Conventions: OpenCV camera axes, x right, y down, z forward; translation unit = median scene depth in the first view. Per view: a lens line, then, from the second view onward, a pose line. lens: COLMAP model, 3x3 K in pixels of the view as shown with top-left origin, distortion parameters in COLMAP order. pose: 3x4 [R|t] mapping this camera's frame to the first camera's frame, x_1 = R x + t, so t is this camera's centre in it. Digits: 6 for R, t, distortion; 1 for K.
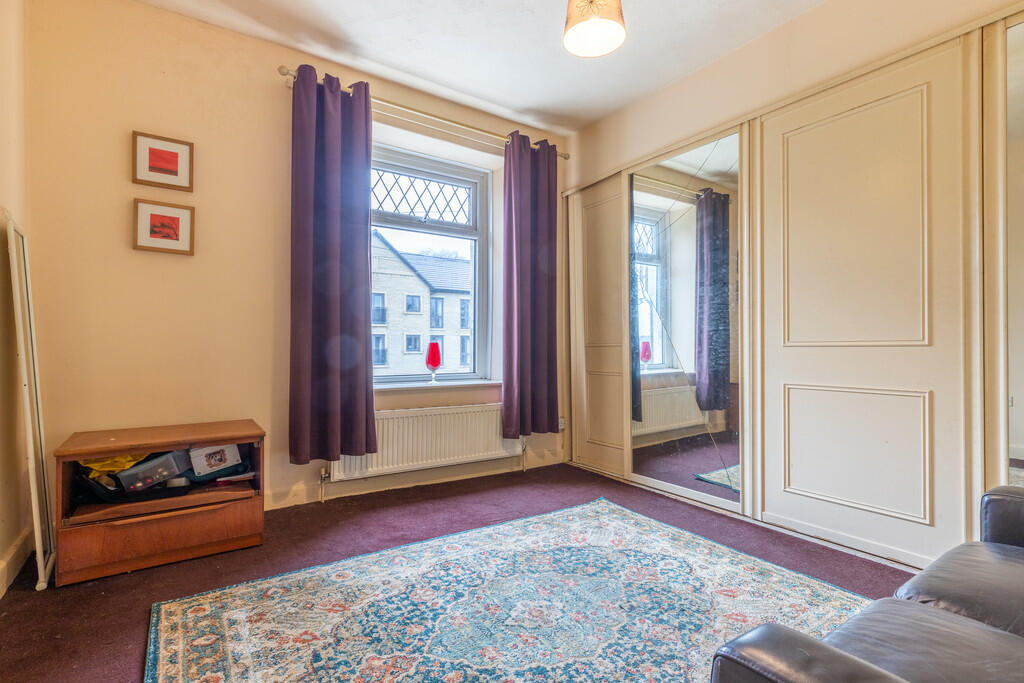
lens RADIAL K [[473.4, 0, 503.0], [0, 473.4, 344.8], [0, 0, 1]] dist [-0.005772, -0.000177]
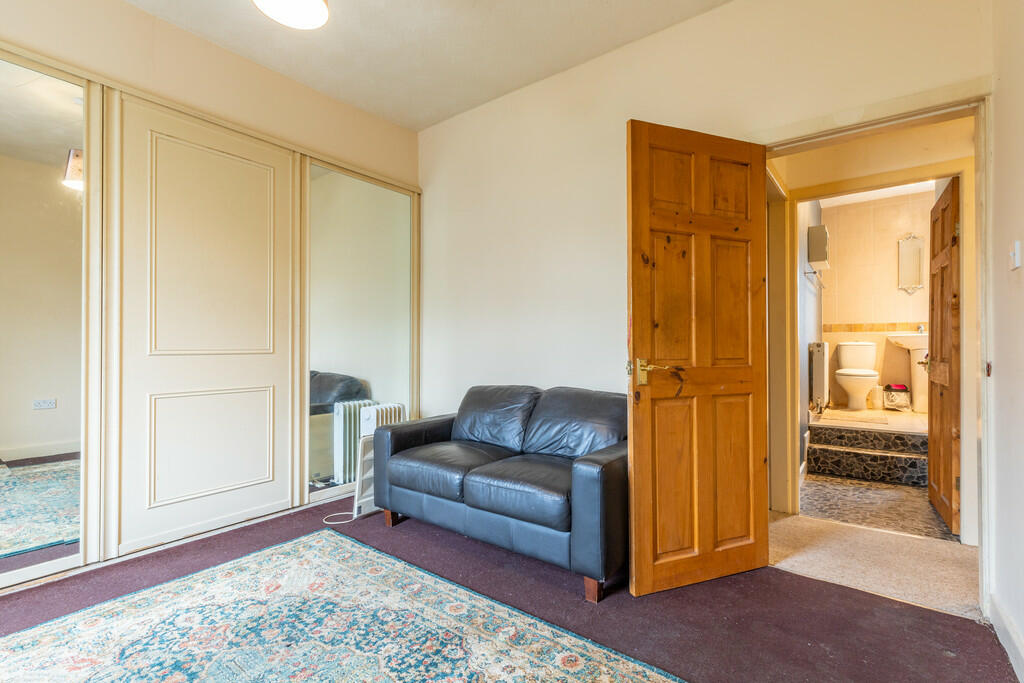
lens RADIAL K [[473.4, 0, 503.3], [0, 473.4, 340.9], [0, 0, 1]] dist [-0.005772, -0.000177]
pose [[-0.315425, 0.014119, 0.948846, -0.629348], [0.001398, 0.999895, -0.014414, -0.012072], [-0.948950, -0.003220, -0.315411, 0.756337]]
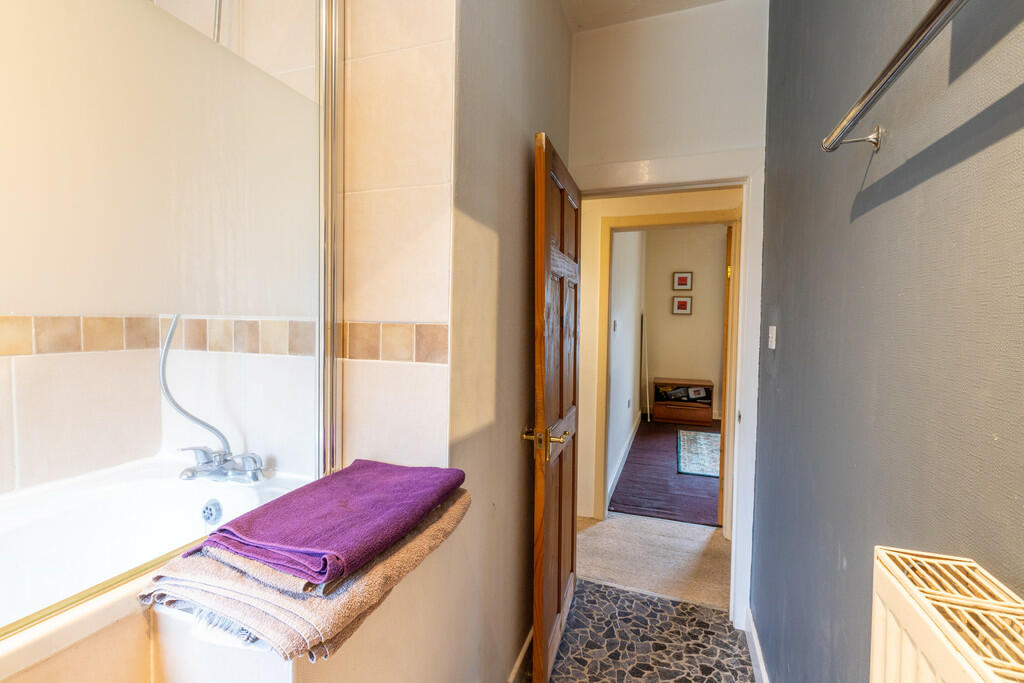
lens RADIAL K [[473.4, 0, 509.7], [0, 473.4, 337.7], [0, 0, 1]] dist [-0.005772, -0.000177]
pose [[0.594514, 0.040950, -0.803042, 0.911458], [-0.015673, 0.999103, 0.039345, -0.162188], [0.803932, -0.010805, 0.594623, -1.460242]]
